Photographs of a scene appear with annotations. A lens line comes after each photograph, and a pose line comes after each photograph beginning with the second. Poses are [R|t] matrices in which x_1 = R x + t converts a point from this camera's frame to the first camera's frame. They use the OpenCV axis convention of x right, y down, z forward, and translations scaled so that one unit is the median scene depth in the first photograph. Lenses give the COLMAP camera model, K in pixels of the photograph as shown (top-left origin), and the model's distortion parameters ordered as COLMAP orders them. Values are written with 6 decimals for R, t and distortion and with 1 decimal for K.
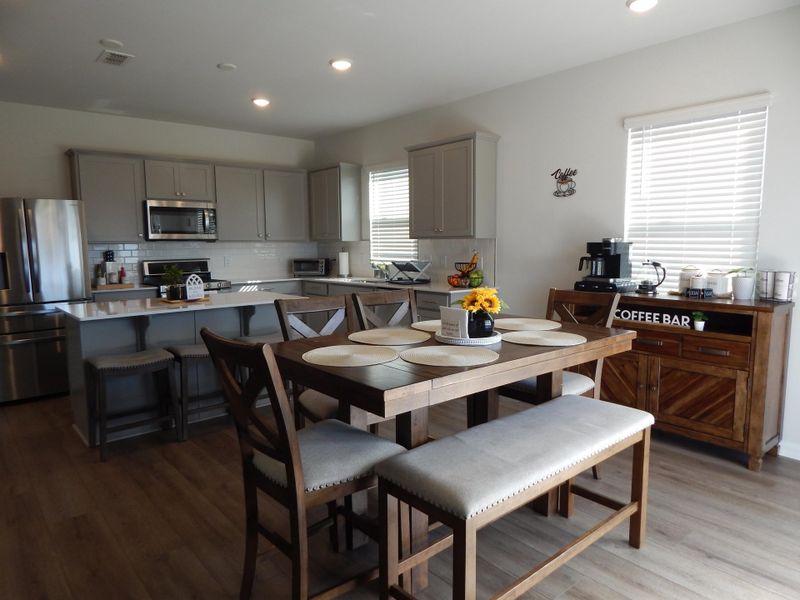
lens RADIAL K [[527.2, 0, 404.8], [0, 527.2, 294.6], [0, 0, 1]] dist [0.005013, -0.002622]
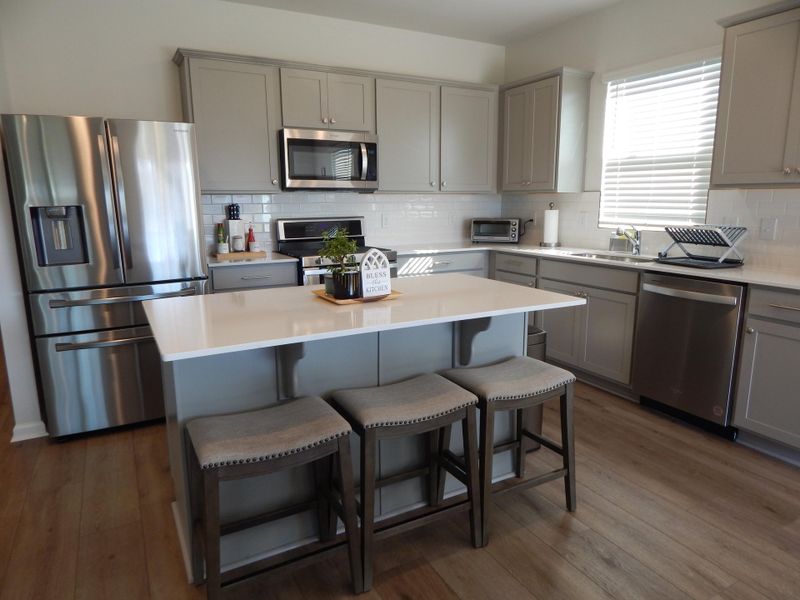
lens RADIAL K [[527.2, 0, 403.9], [0, 527.2, 299.6], [0, 0, 1]] dist [0.005013, -0.002622]
pose [[0.977907, 0.045951, -0.203926, -0.277258], [-0.027230, 0.995230, 0.093682, -0.042272], [0.207258, -0.086059, 0.974494, 0.516773]]
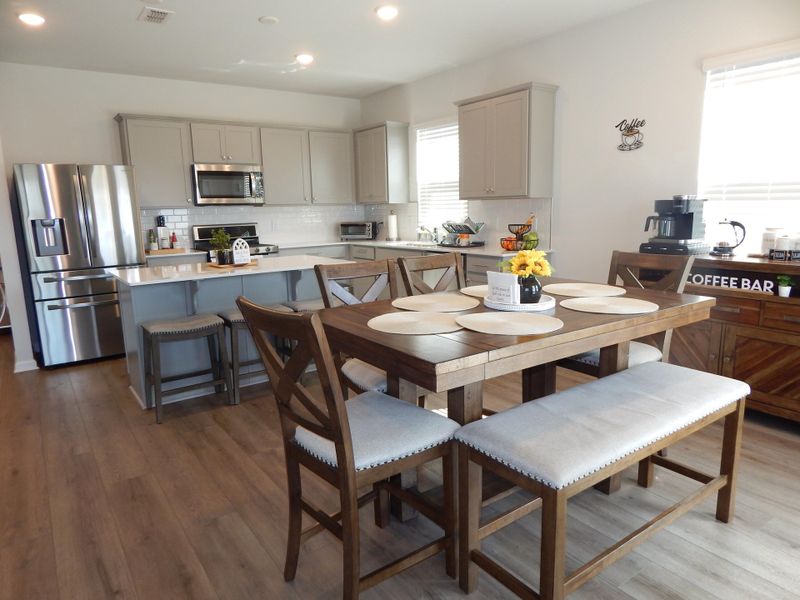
lens RADIAL K [[527.2, 0, 406.6], [0, 527.2, 296.2], [0, 0, 1]] dist [0.005013, -0.002622]
pose [[0.996218, 0.002014, -0.086865, -0.004411], [0.004134, 0.997500, 0.070546, 0.000691], [0.086790, -0.070639, 0.993719, 0.040811]]
